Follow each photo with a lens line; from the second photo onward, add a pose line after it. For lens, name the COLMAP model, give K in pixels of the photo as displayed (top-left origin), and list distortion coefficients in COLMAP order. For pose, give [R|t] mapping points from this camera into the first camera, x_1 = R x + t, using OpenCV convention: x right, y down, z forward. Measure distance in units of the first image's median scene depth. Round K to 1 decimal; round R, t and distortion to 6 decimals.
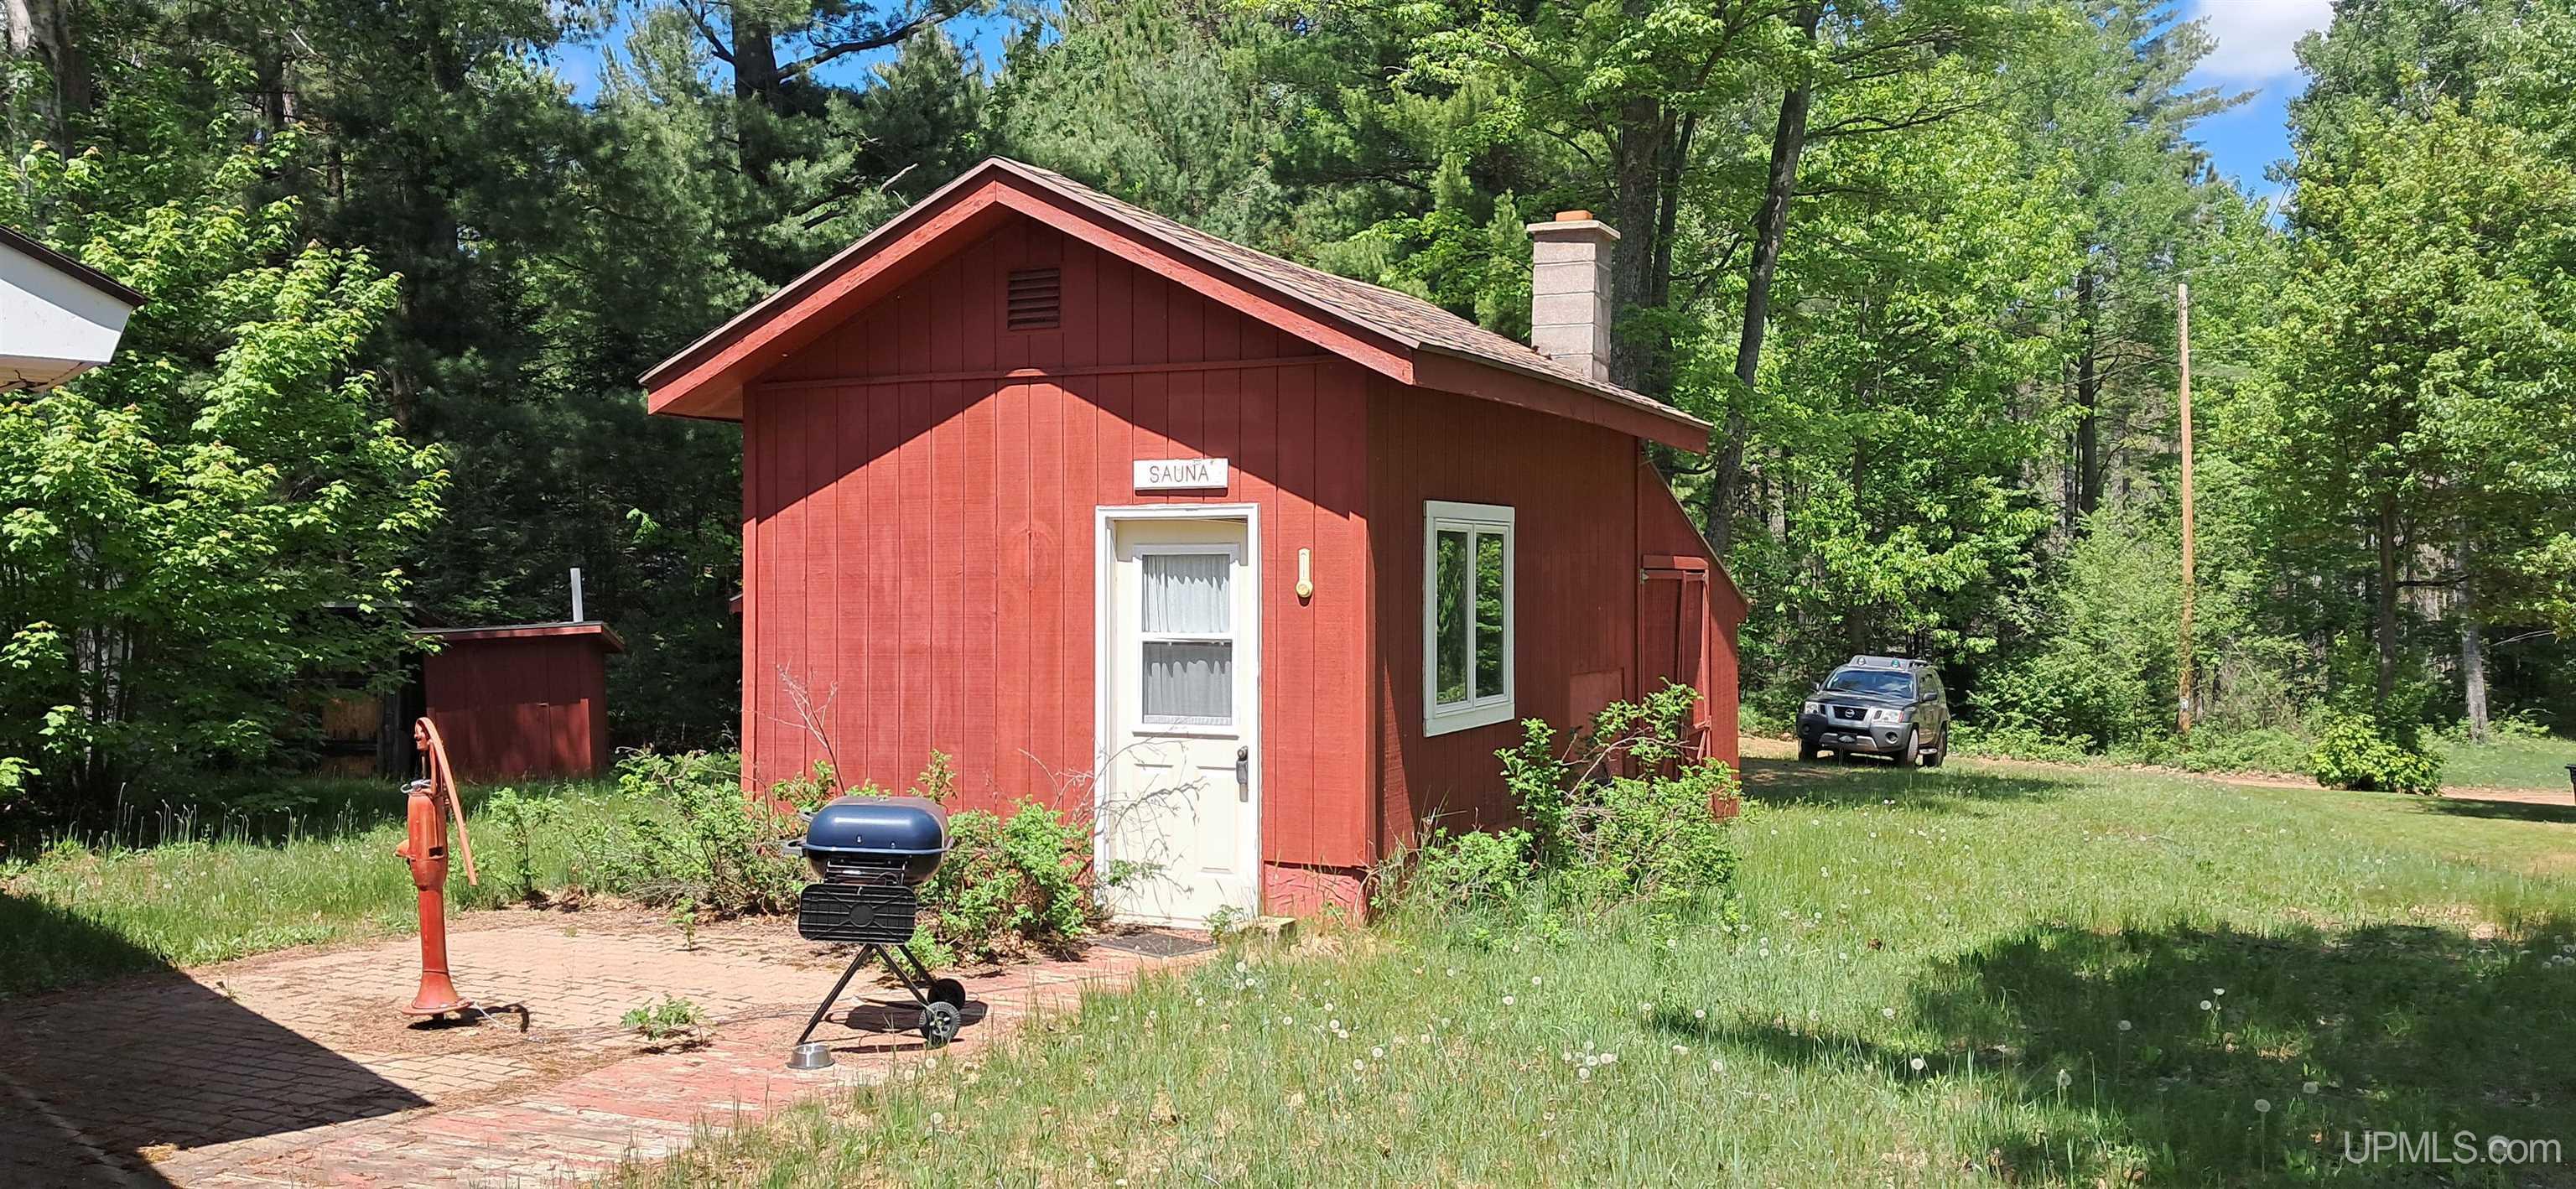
lens RADIAL K [[1983.9, 0, 1226.8], [0, 1983.9, 556.5], [0, 0, 1]] dist [0.004570, -0.076931]
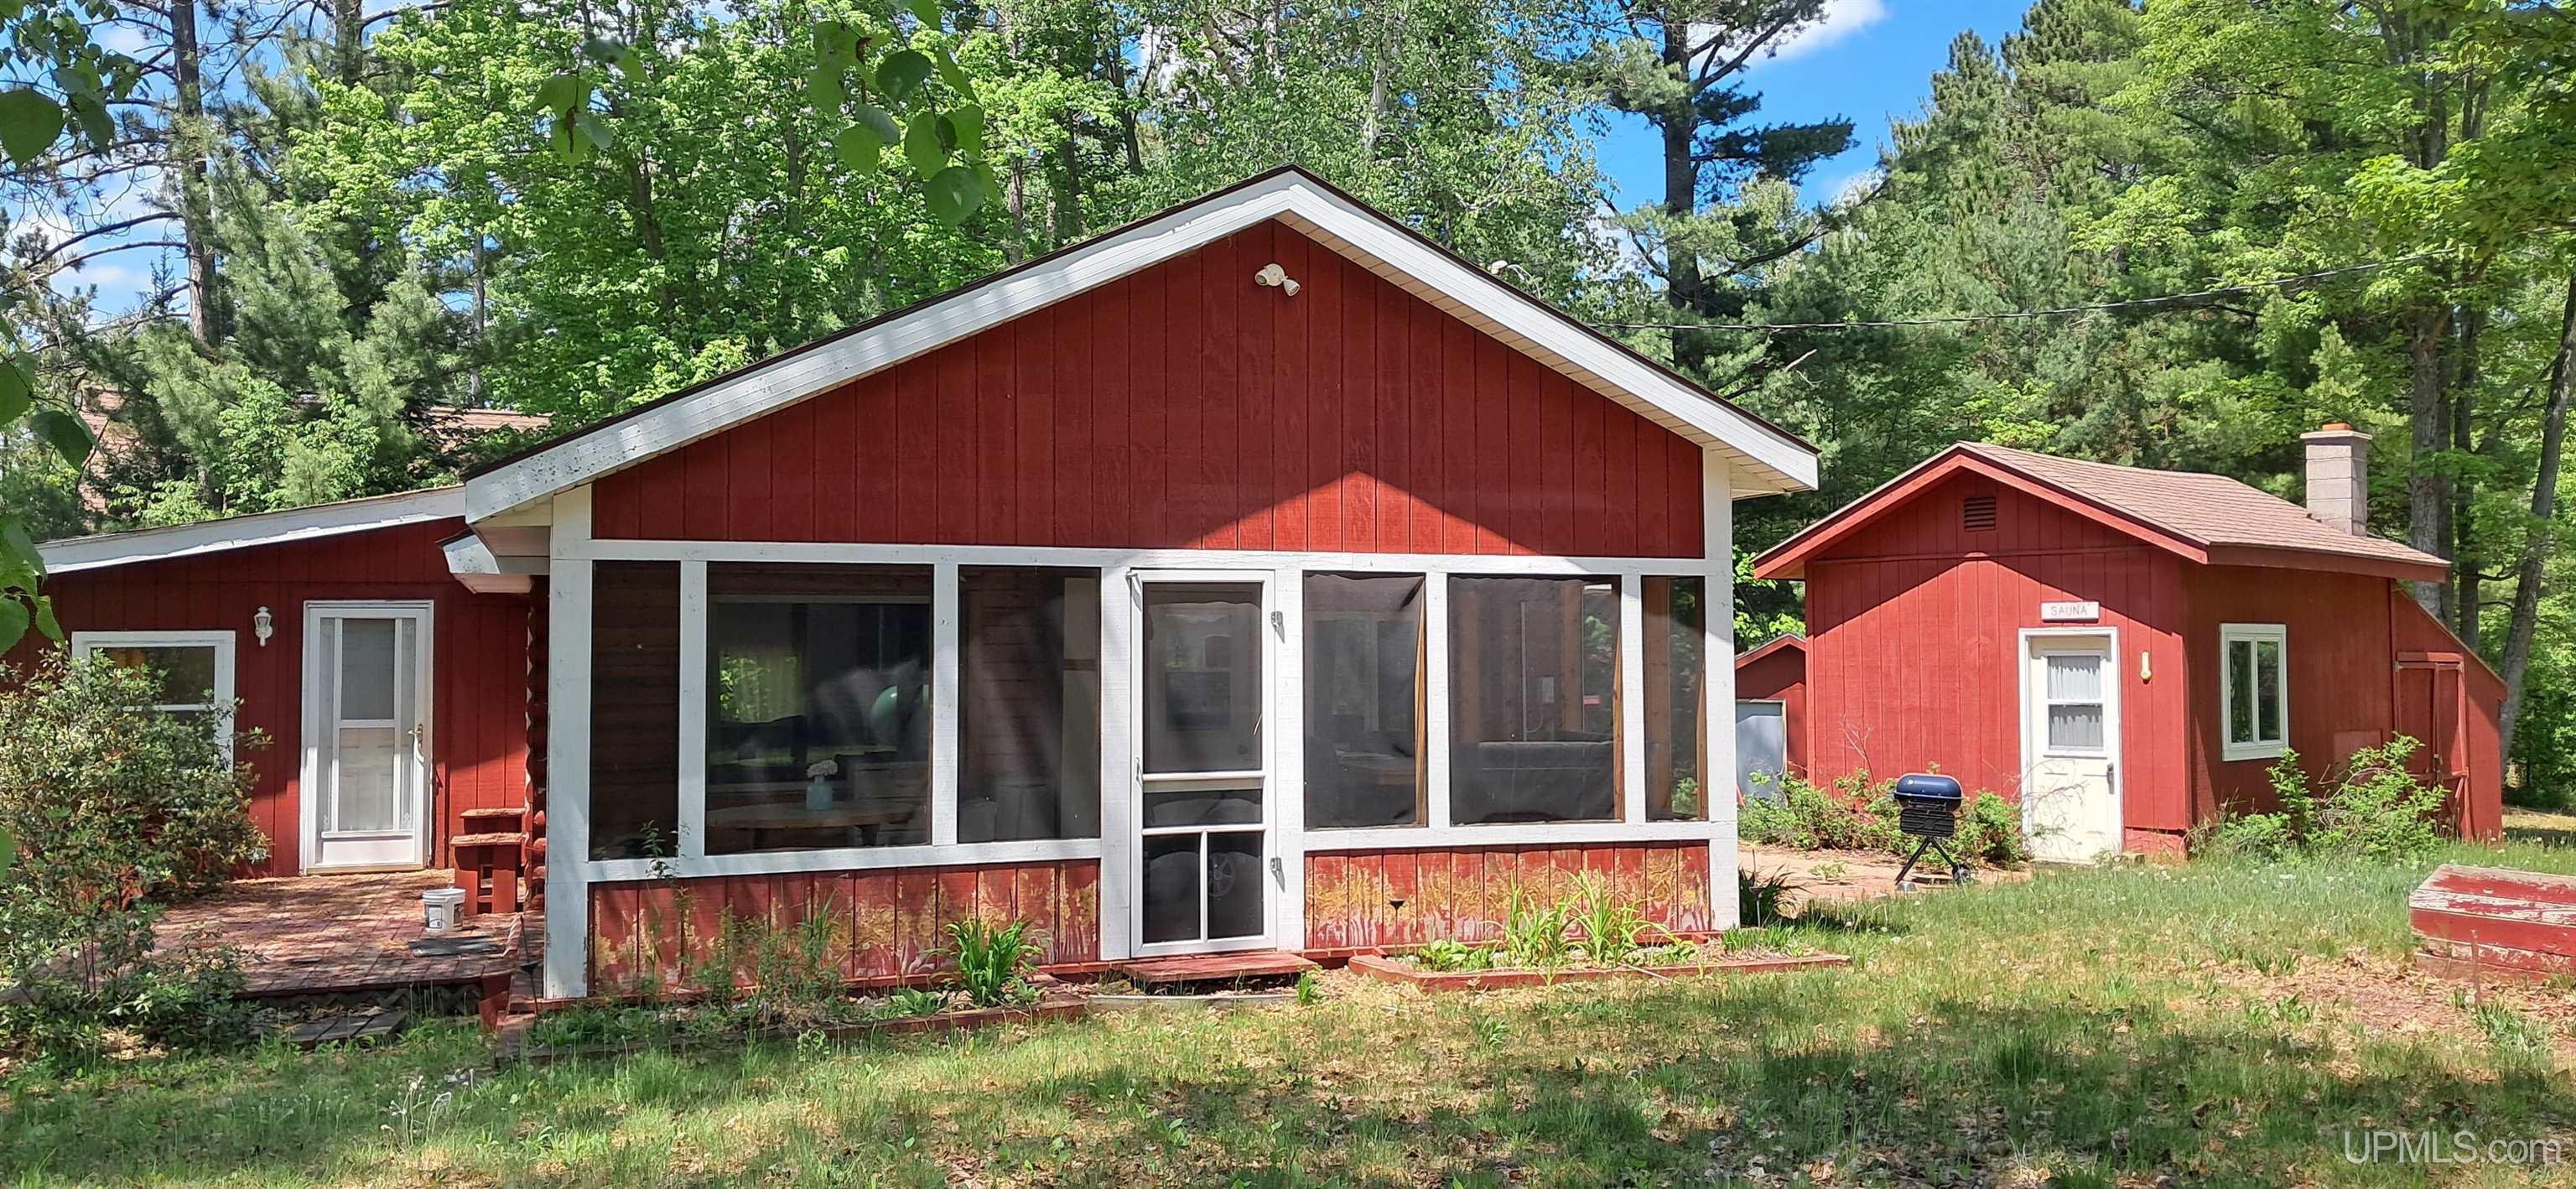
lens RADIAL K [[1983.9, 0, 1226.8], [0, 1983.9, 556.5], [0, 0, 1]] dist [0.004570, -0.076931]
pose [[0.922622, -0.018902, -0.385241, -0.035120], [0.002107, 0.999031, -0.043972, -0.013274], [0.385699, 0.039758, 0.921768, -0.938284]]
